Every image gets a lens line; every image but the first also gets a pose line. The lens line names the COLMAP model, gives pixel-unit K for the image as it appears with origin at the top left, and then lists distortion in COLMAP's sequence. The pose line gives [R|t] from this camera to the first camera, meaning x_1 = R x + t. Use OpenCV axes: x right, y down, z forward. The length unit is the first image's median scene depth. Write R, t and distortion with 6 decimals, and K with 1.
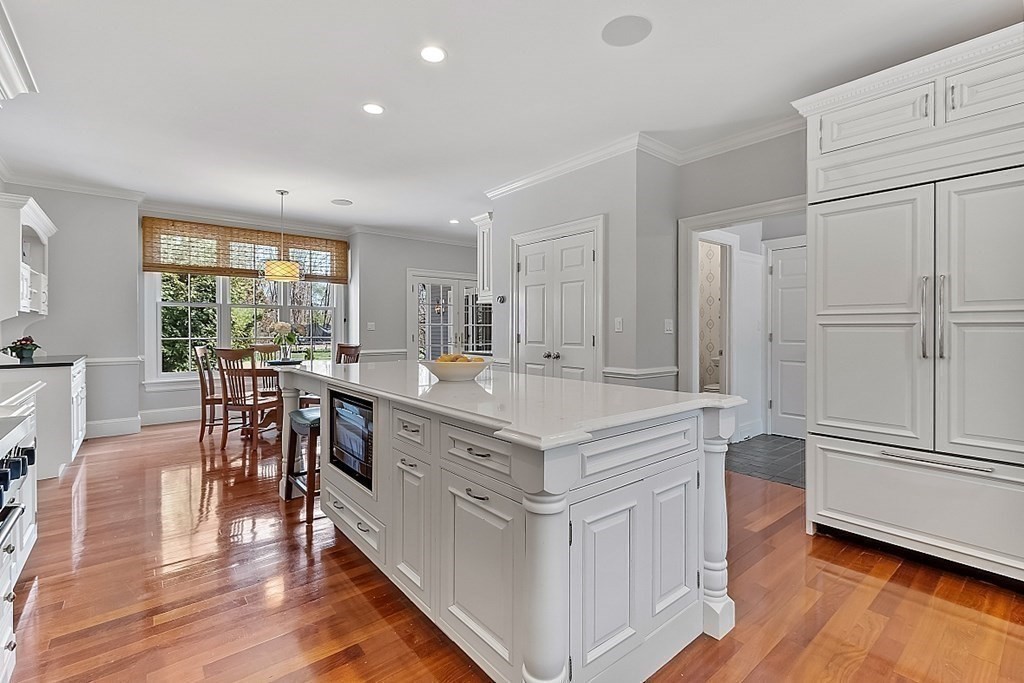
lens RADIAL K [[454.6, 0, 510.6], [0, 454.6, 331.5], [0, 0, 1]] dist [-0.001015, -0.000029]
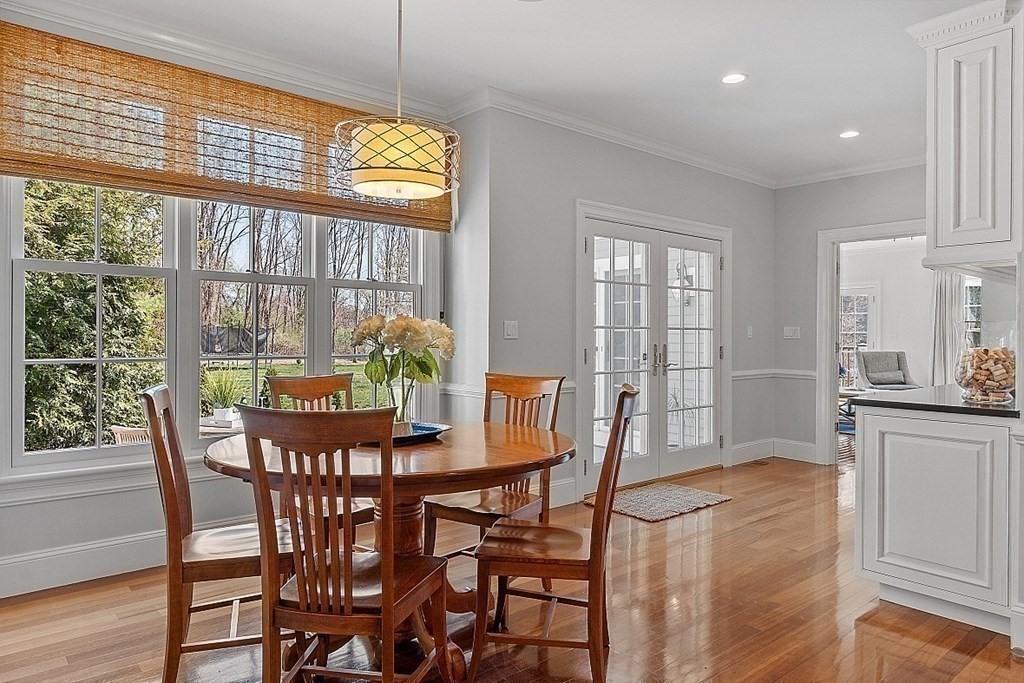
lens RADIAL K [[654.0, 0, 512.6], [0, 654.0, 344.3], [0, 0, 1]] dist [-0.000245, -0.001652]
pose [[0.999845, 0.005877, 0.016592, -0.360592], [-0.005991, 0.999959, 0.006863, -0.001626], [-0.016550, -0.006961, 0.999839, 0.436300]]
